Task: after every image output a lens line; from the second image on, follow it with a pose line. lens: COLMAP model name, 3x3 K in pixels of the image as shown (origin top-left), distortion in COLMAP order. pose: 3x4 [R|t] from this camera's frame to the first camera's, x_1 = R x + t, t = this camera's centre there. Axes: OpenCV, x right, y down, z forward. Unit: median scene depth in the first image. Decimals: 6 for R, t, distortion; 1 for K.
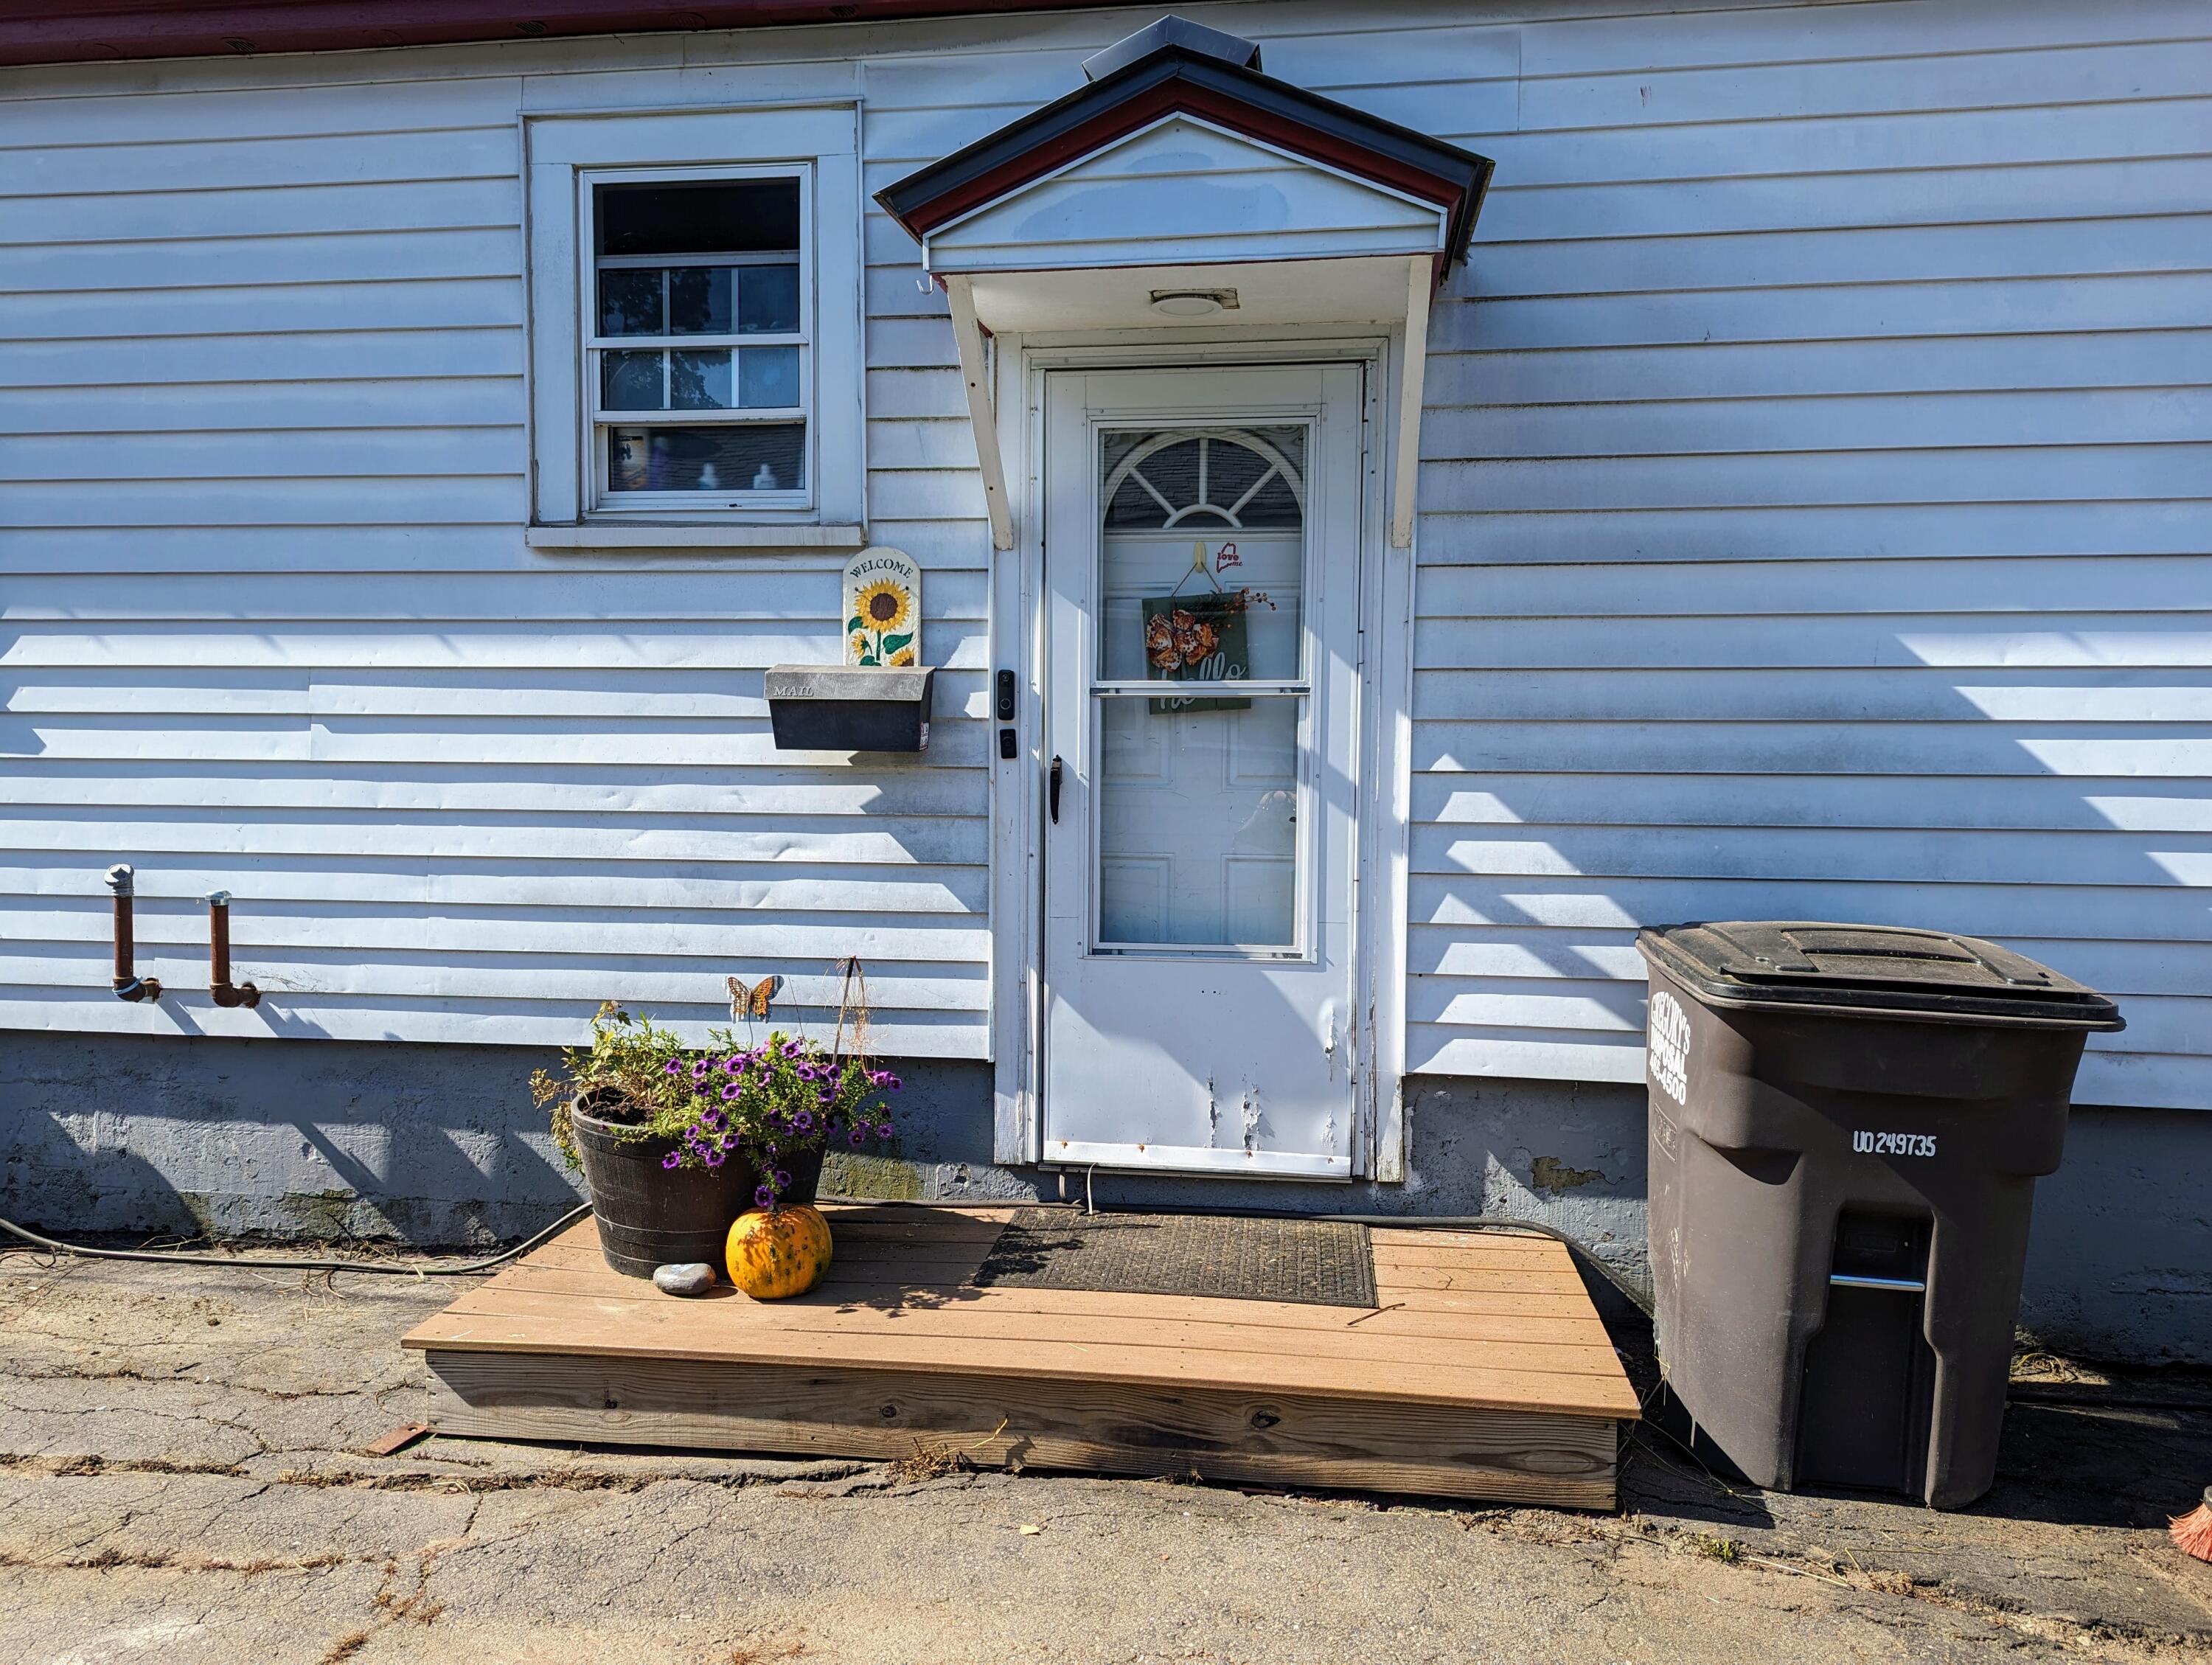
lens RADIAL K [[1585.7, 0, 1104.0], [0, 1585.7, 835.0], [0, 0, 1]] dist [0.060342, -0.005004]
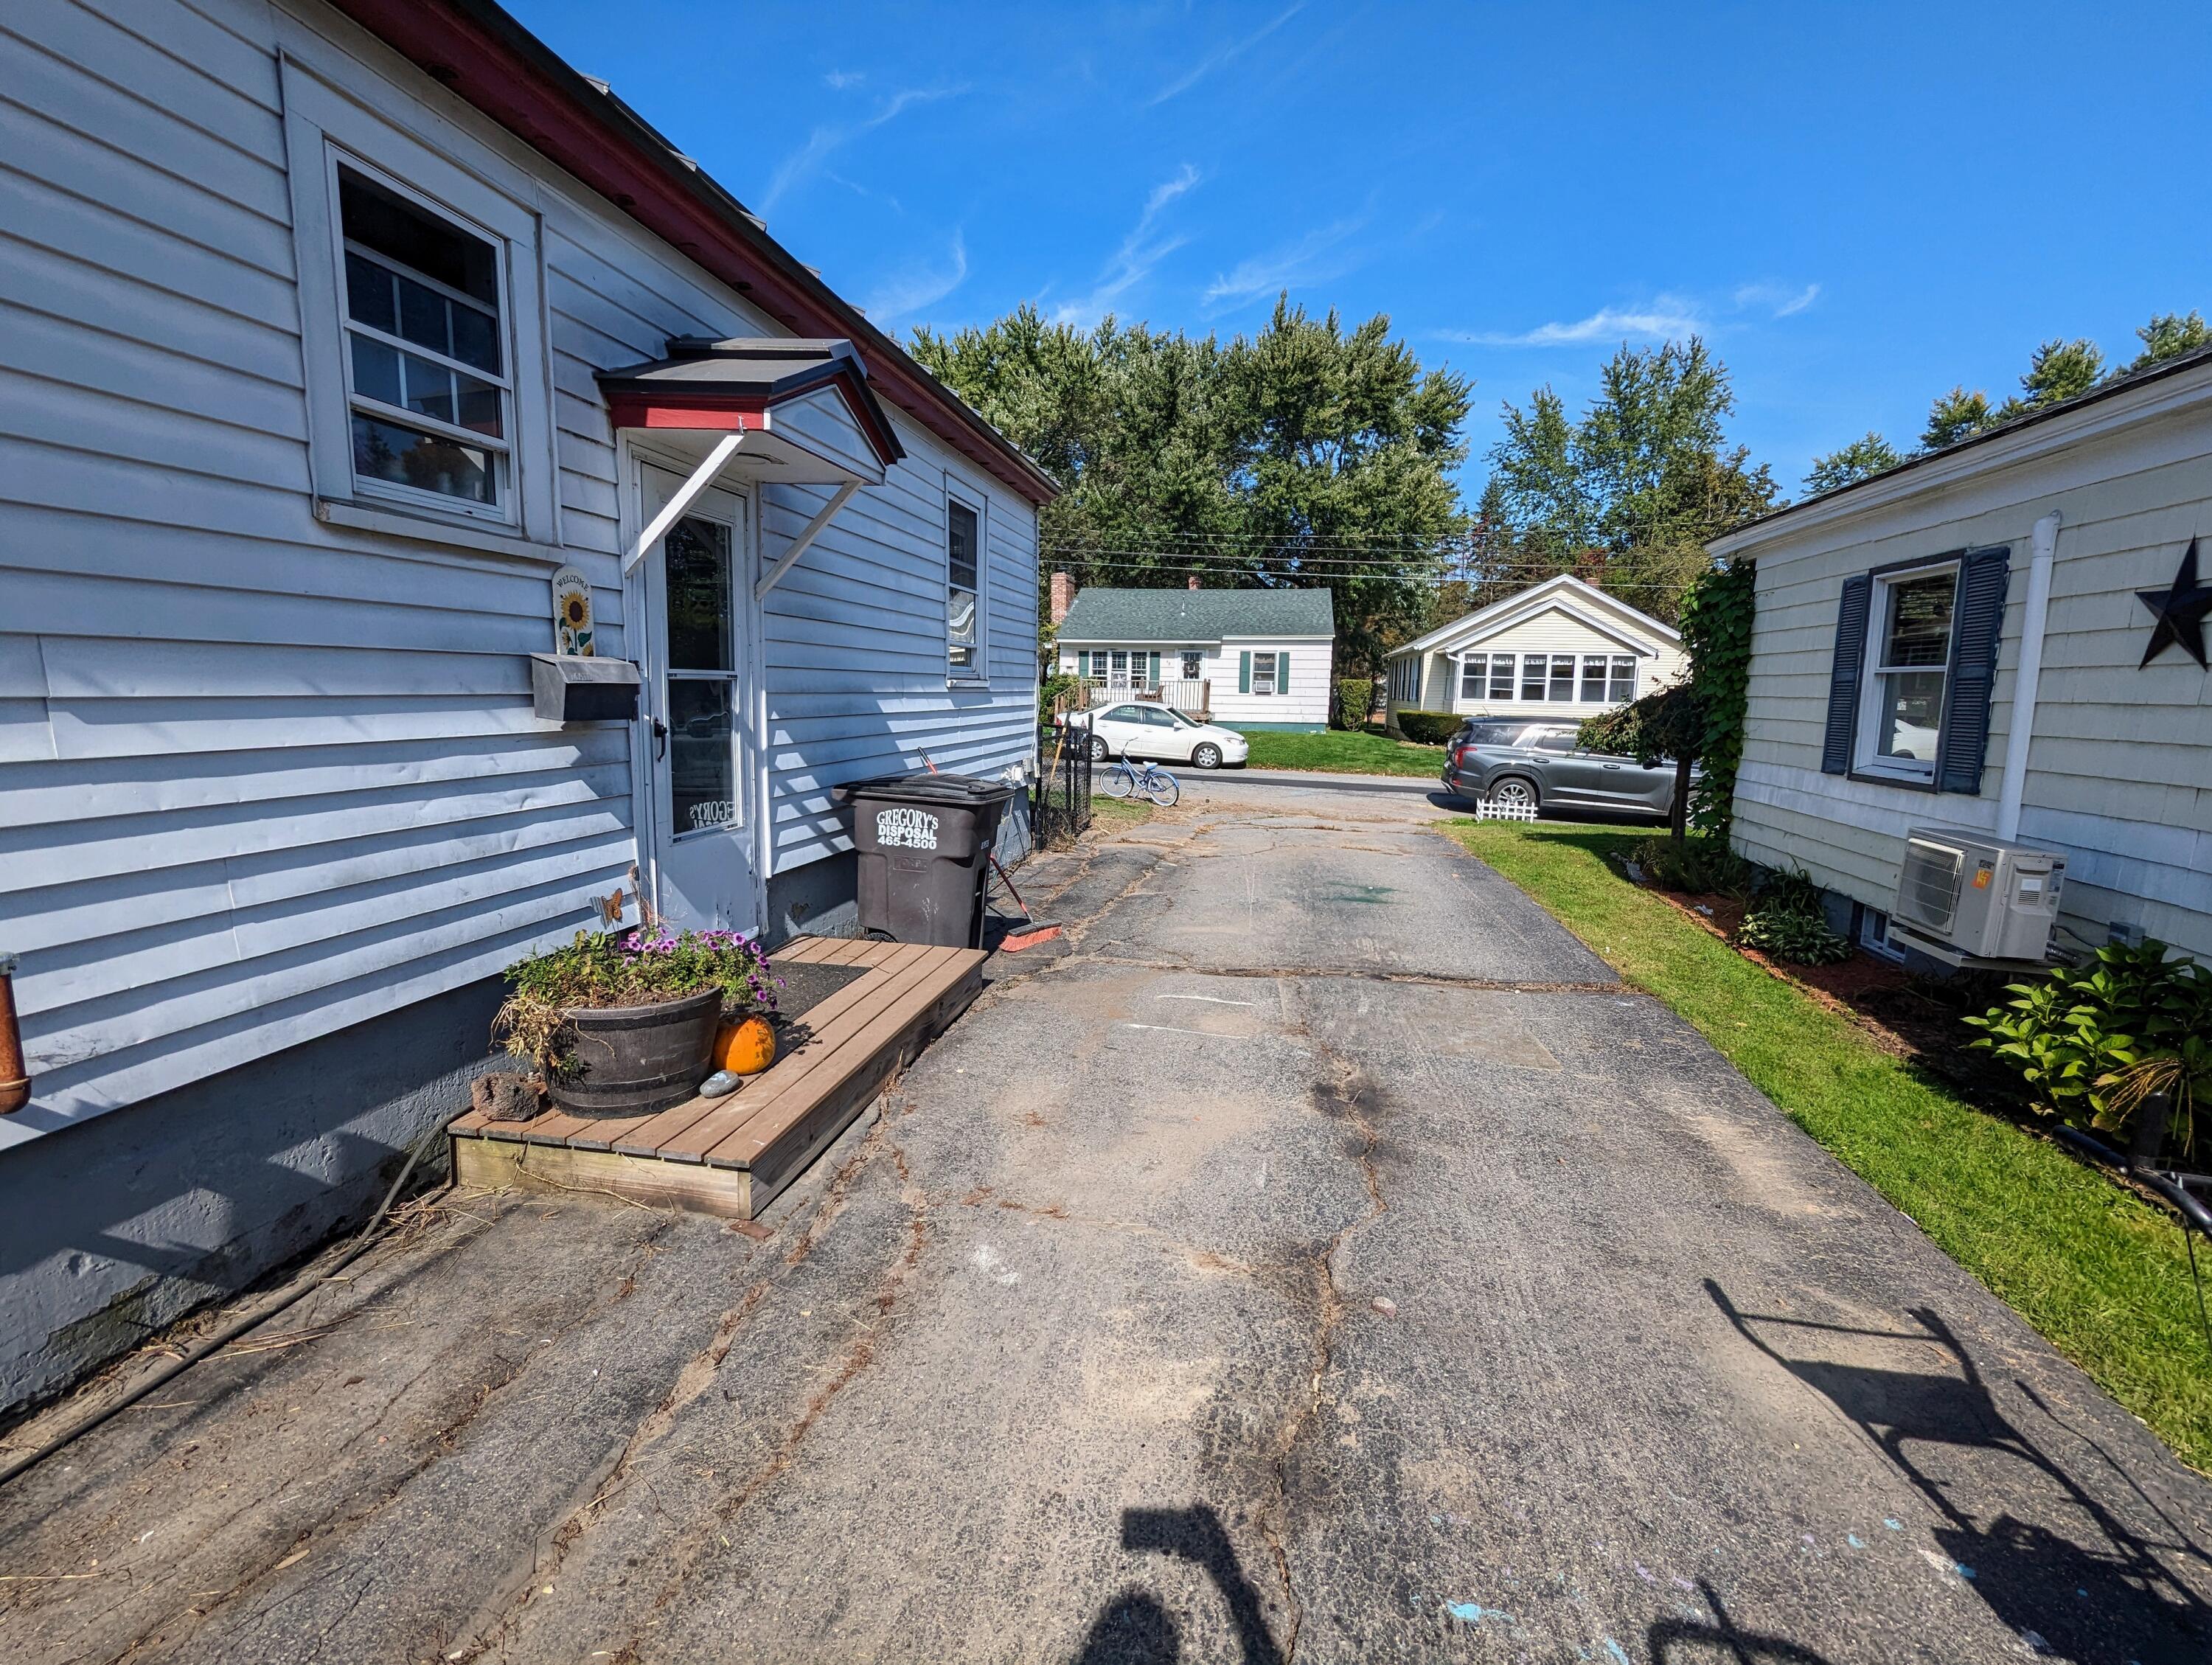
lens RADIAL K [[1043.6, 0, 1102.5], [0, 1043.6, 836.4], [0, 0, 1]] dist [-0.002867, 0.000365]
pose [[0.041016, -0.148020, 0.988133, -1.002536], [0.036946, 0.988514, 0.146544, -0.067267], [-0.998475, 0.030497, 0.046013, 0.511098]]
